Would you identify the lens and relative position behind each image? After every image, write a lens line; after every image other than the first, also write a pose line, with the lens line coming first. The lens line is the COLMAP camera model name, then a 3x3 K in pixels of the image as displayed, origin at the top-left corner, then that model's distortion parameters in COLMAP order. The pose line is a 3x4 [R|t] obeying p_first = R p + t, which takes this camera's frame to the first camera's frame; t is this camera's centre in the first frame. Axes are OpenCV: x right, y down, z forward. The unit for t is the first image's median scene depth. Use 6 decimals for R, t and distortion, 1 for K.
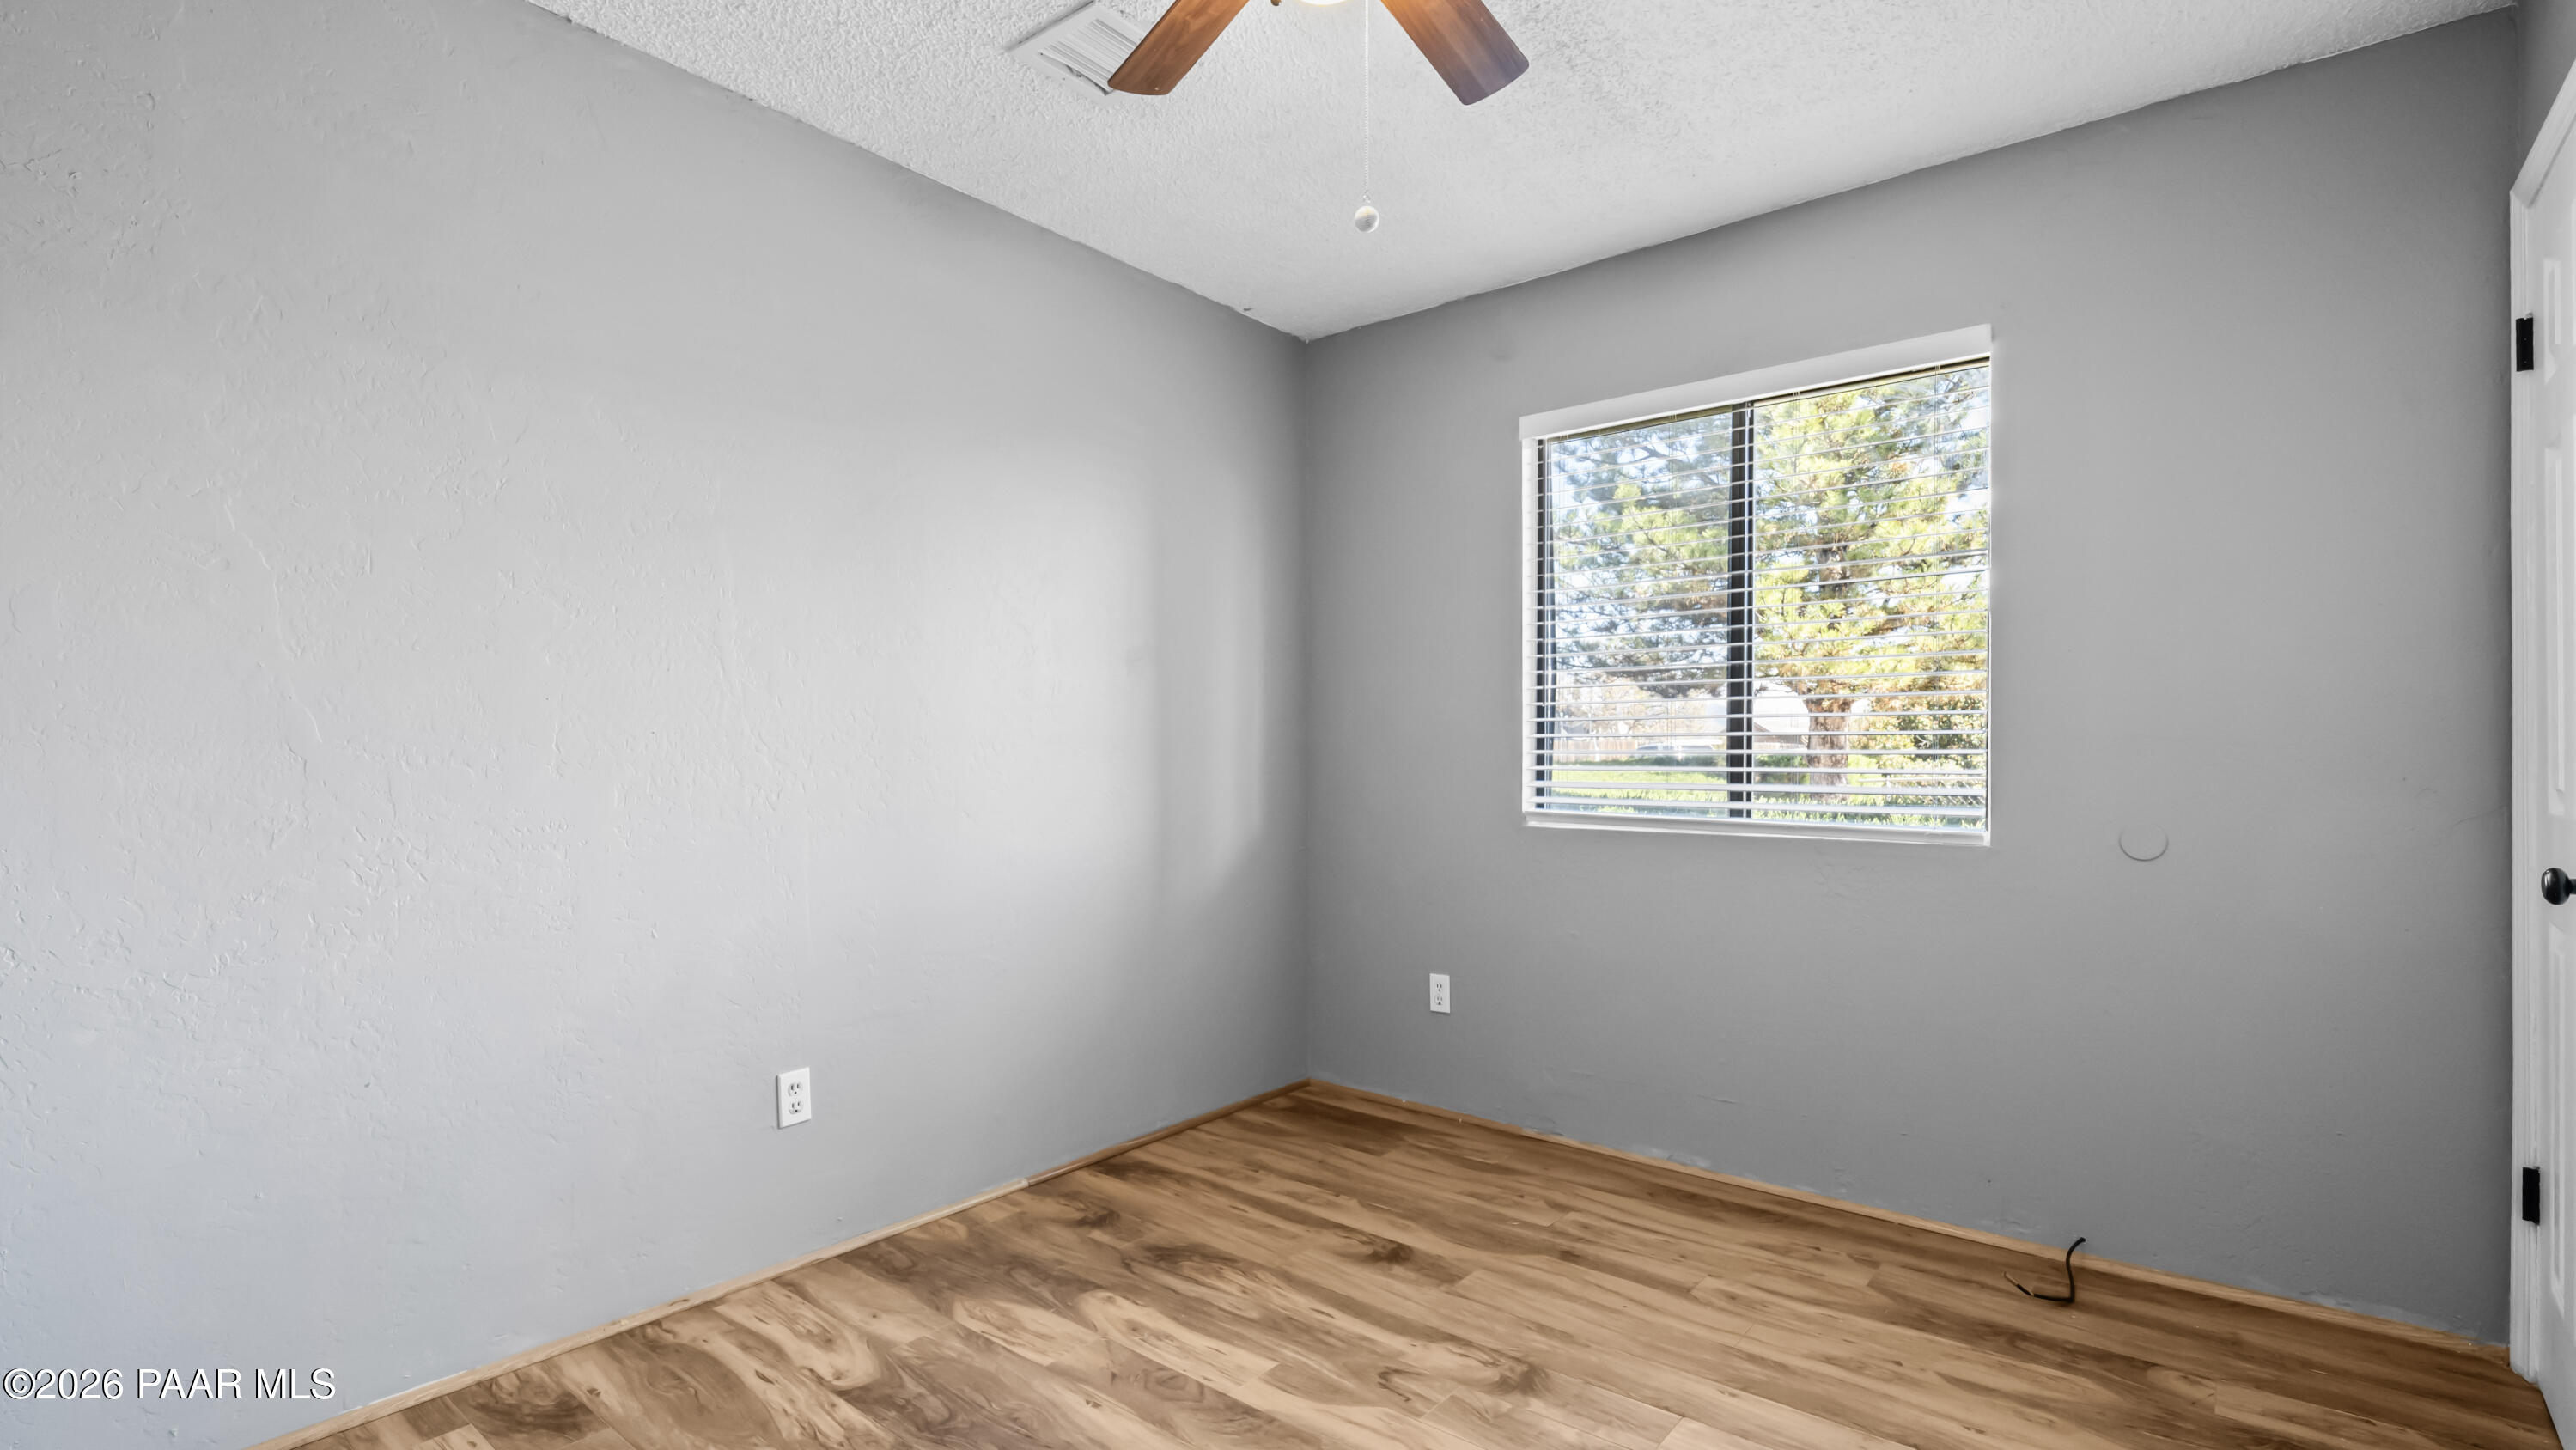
lens RADIAL K [[1175.8, 0, 1282.4], [0, 1175.8, 728.2], [0, 0, 1]] dist [-0.001773, -0.000258]
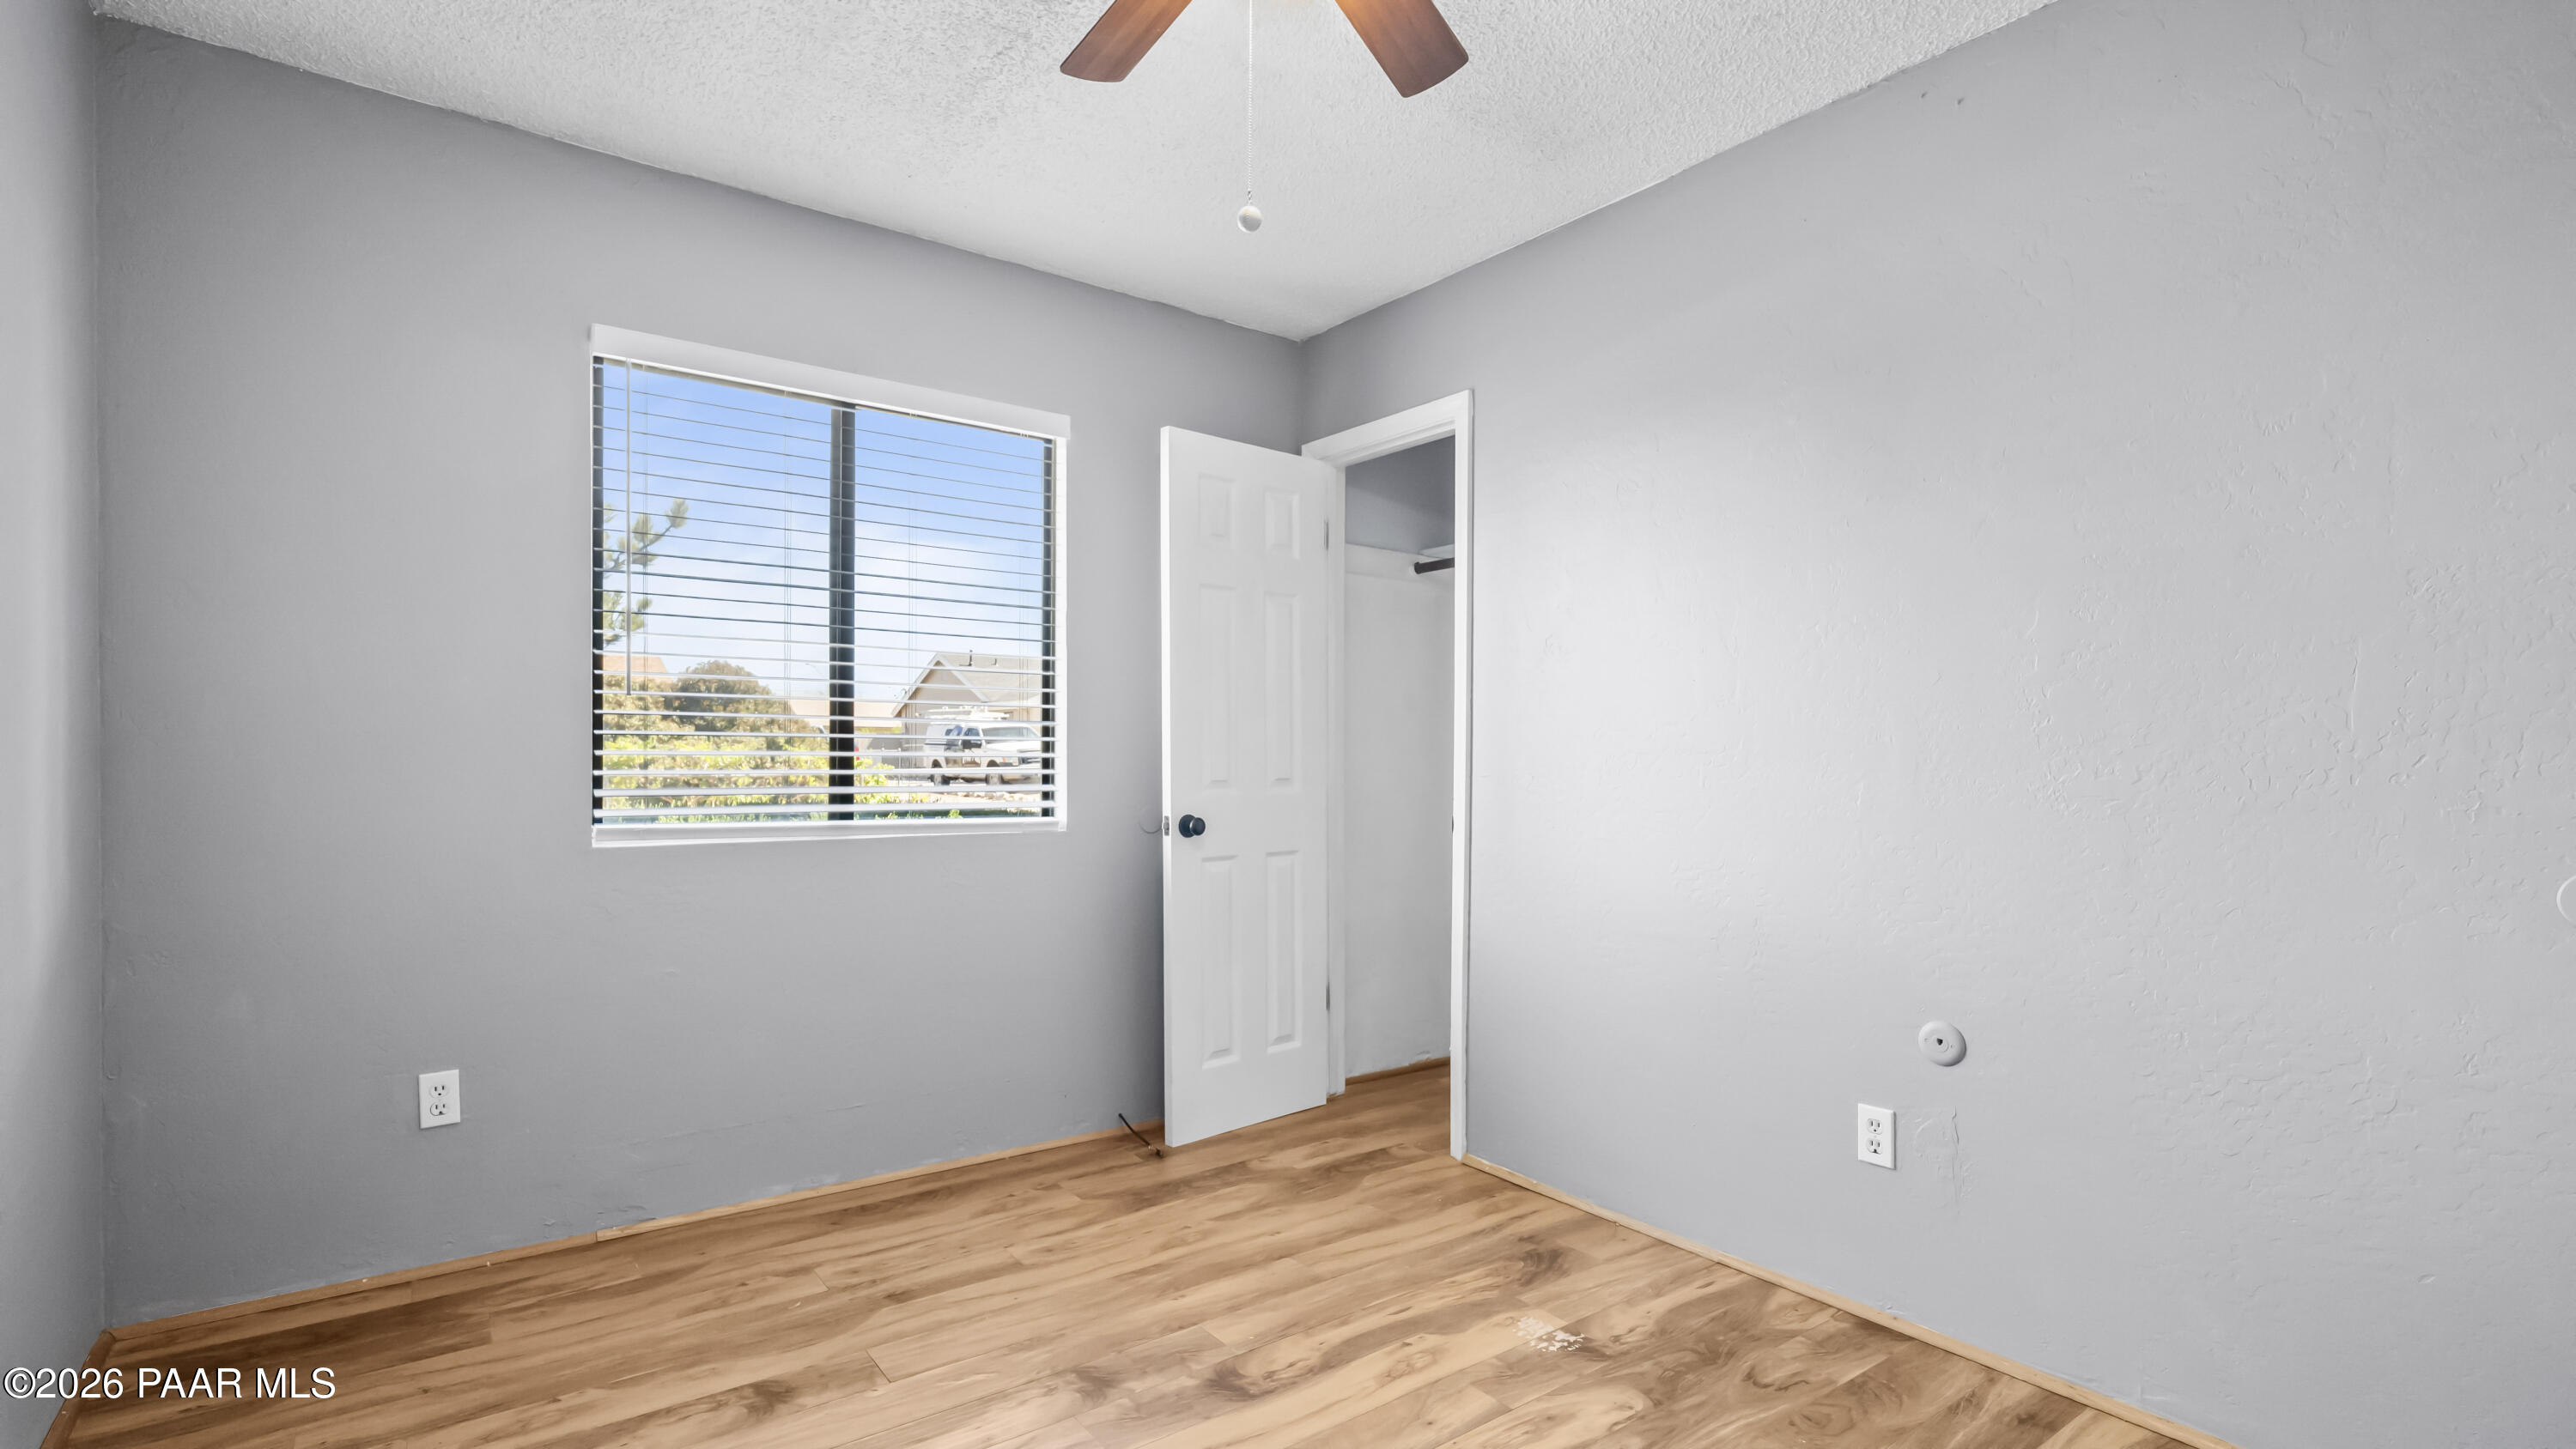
lens RADIAL K [[1175.6, 0, 1282.4], [0, 1175.6, 727.7], [0, 0, 1]] dist [-0.001773, -0.000258]
pose [[0.246461, 0.024962, 0.968831, -0.557284], [-0.021014, 0.999571, -0.020408, 0.012068], [-0.968925, -0.015329, 0.246880, 0.457108]]
